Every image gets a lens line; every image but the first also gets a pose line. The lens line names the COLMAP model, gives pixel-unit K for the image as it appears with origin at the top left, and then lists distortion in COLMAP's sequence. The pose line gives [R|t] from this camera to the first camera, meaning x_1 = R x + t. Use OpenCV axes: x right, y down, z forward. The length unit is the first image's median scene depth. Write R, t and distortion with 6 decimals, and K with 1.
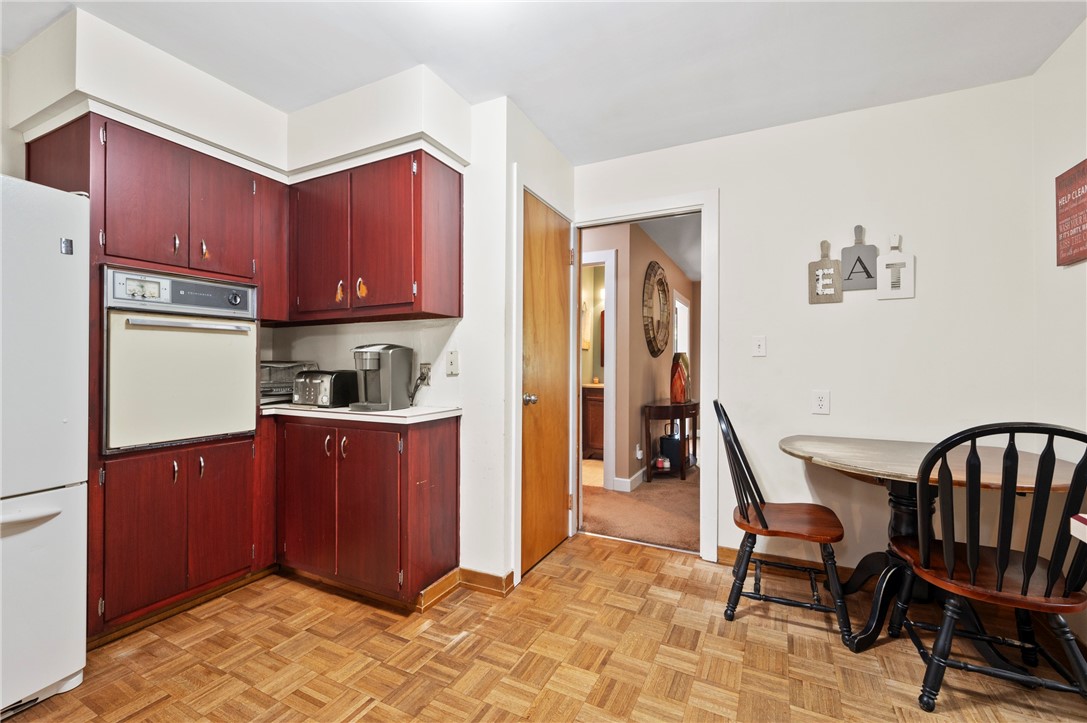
lens RADIAL K [[465.8, 0, 545.9], [0, 465.8, 359.6], [0, 0, 1]] dist [0.002888, -0.000795]
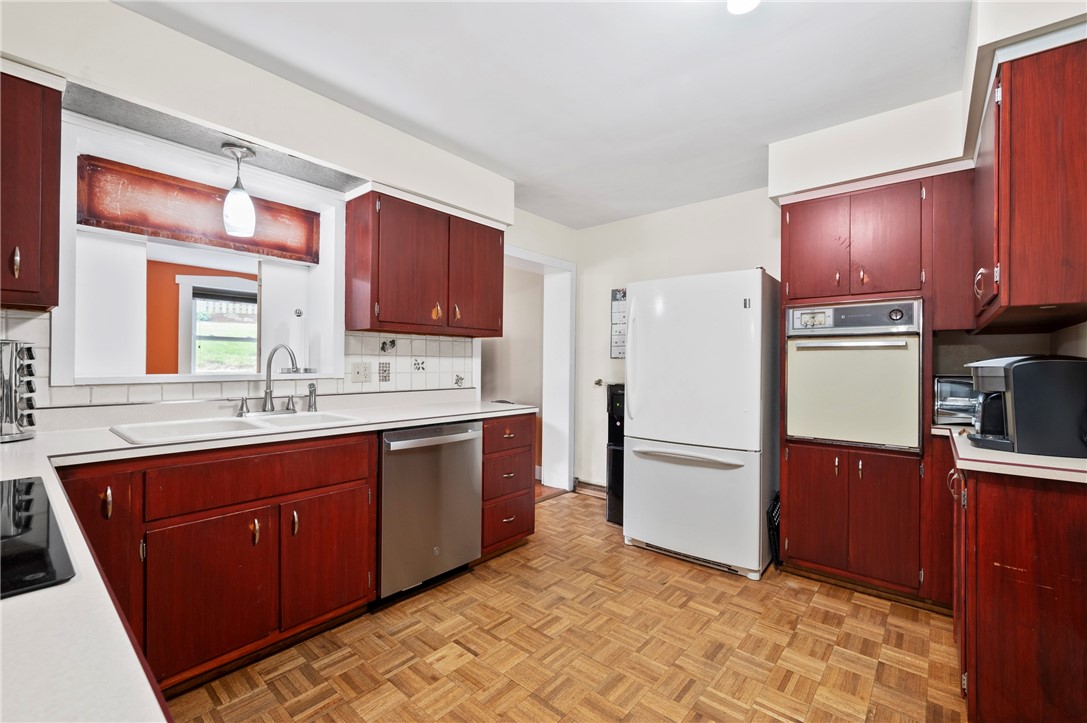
lens RADIAL K [[465.8, 0, 539.8], [0, 465.8, 361.5], [0, 0, 1]] dist [0.002888, -0.000795]
pose [[-0.253606, -0.005699, -0.967291, 0.587358], [-0.001241, 0.999984, -0.005567, -0.024032], [0.967307, -0.000211, -0.253609, 0.579216]]
